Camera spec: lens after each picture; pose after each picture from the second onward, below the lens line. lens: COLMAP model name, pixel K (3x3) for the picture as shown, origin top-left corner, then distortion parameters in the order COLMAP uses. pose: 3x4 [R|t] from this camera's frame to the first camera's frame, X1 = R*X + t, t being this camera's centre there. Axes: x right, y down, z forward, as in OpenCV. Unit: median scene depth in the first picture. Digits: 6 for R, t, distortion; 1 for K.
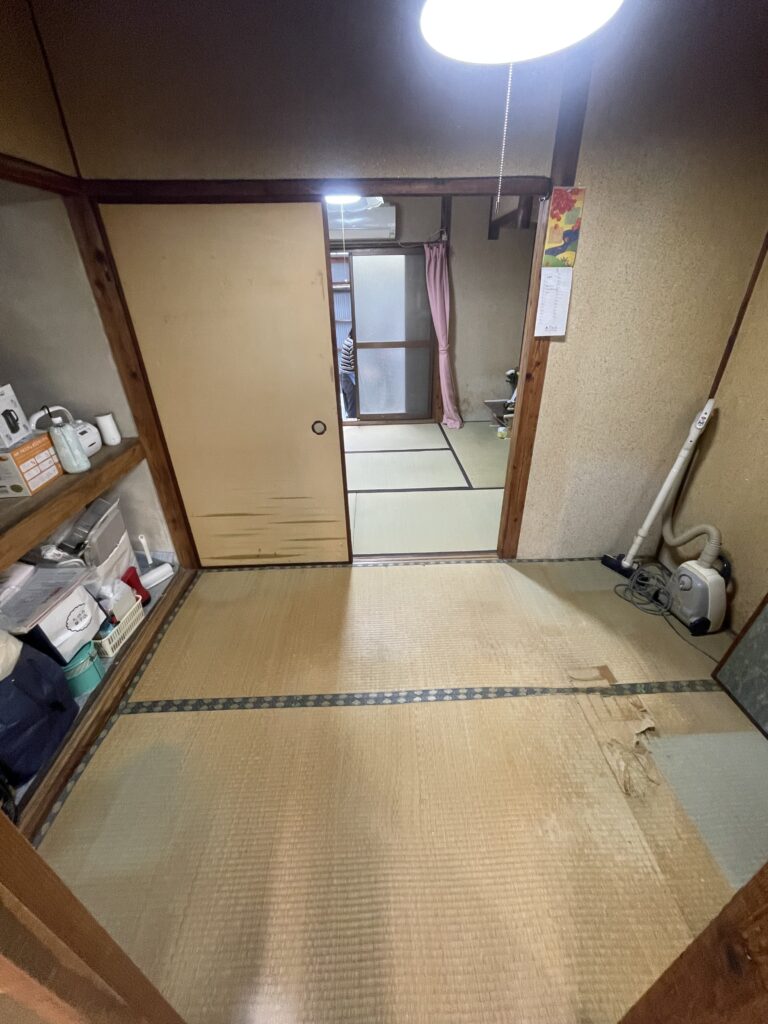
lens RADIAL K [[409.8, 0, 385.0], [0, 409.8, 510.3], [0, 0, 1]] dist [-0.006876, 0.000193]
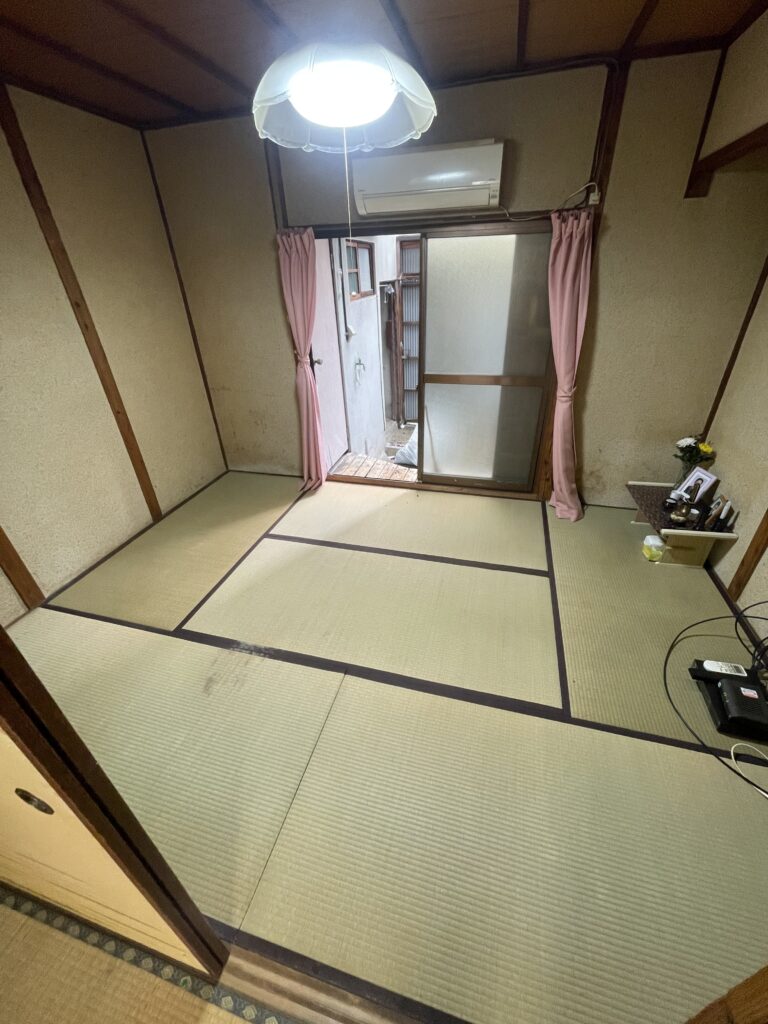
lens RADIAL K [[409.8, 0, 385.8], [0, 409.8, 510.7], [0, 0, 1]] dist [-0.006876, 0.000193]
pose [[0.955894, 0.139386, -0.258532, 0.069147], [-0.129060, 0.990021, 0.056579, -0.220956], [0.263839, -0.020717, 0.964344, 0.346675]]
